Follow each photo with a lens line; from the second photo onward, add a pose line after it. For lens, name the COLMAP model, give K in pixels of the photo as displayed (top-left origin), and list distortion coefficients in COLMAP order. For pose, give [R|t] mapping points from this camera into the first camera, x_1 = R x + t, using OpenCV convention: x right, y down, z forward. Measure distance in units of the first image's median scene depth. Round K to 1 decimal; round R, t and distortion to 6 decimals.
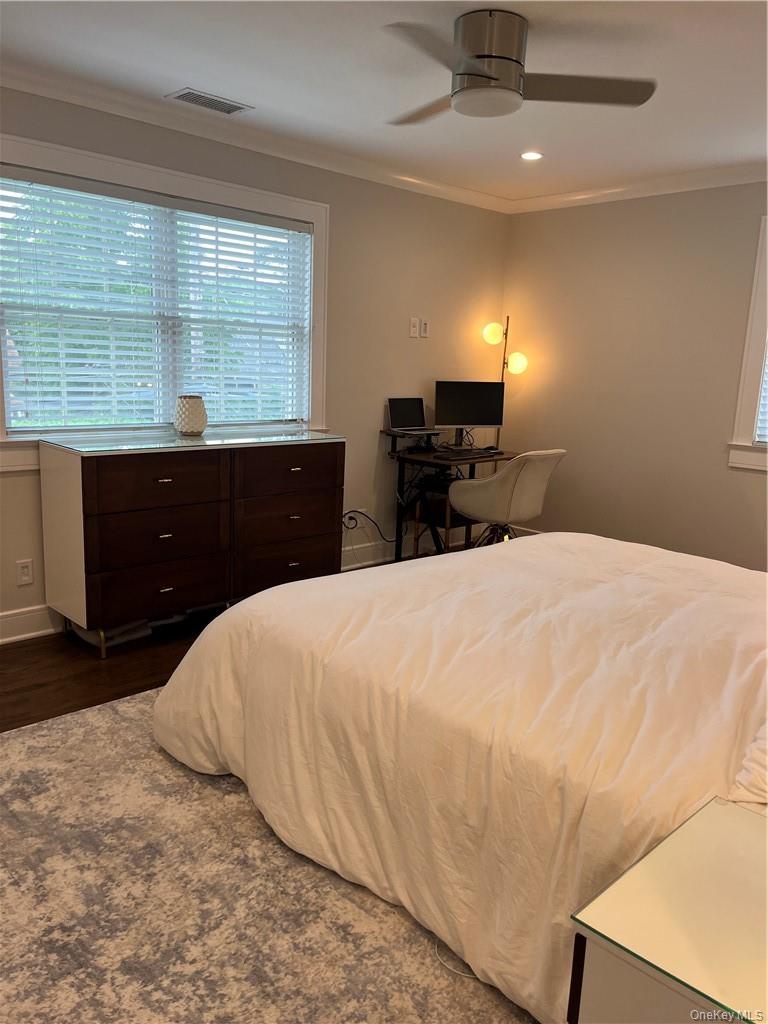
lens RADIAL K [[779.1, 0, 384.0], [0, 779.1, 512.0], [0, 0, 1]] dist [0.047507, -0.007525]
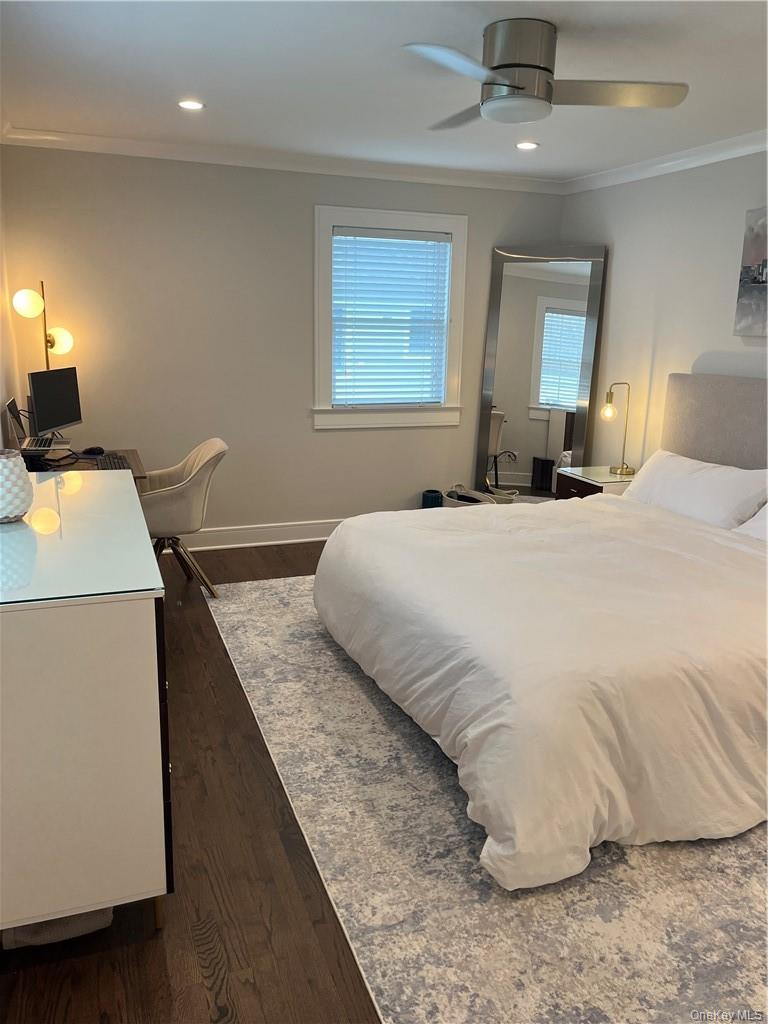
lens RADIAL K [[796.5, 0, 384.0], [0, 796.5, 512.0], [0, 0, 1]] dist [0.087298, -0.150879]
pose [[0.387695, -0.237069, 0.890781, -0.941651], [0.179890, 0.967240, 0.179124, -0.218938], [-0.904064, 0.090798, 0.417640, 0.757797]]
